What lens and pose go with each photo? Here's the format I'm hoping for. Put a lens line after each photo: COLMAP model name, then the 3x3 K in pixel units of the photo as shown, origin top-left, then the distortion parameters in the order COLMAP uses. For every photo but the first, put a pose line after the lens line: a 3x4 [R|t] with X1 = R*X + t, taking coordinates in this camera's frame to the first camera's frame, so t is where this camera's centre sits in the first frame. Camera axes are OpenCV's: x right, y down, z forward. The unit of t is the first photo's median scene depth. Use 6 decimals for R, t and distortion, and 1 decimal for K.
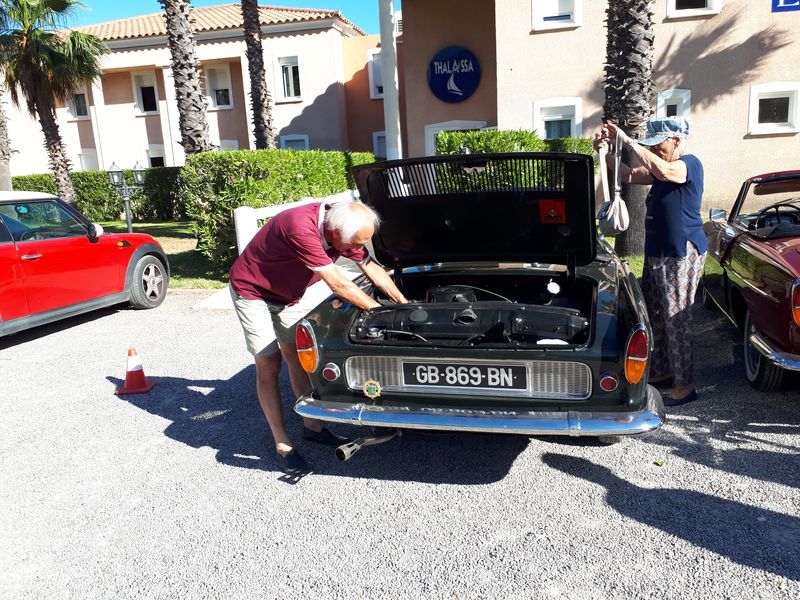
lens RADIAL K [[650.2, 0, 400.0], [0, 650.2, 300.0], [0, 0, 1]] dist [0.050645, -0.100316]
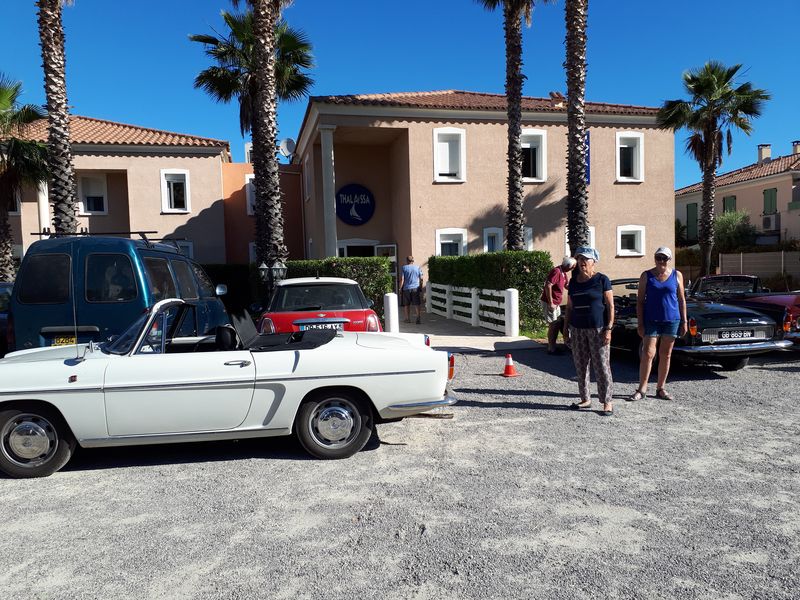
lens RADIAL K [[636.8, 0, 400.0], [0, 636.8, 300.0], [0, 0, 1]] dist [0.177350, -0.434583]
pose [[0.906684, 0.008199, 0.421730, -0.385240], [0.062610, 0.986120, -0.153777, 0.048198], [-0.417138, 0.165832, 0.893586, -0.157549]]
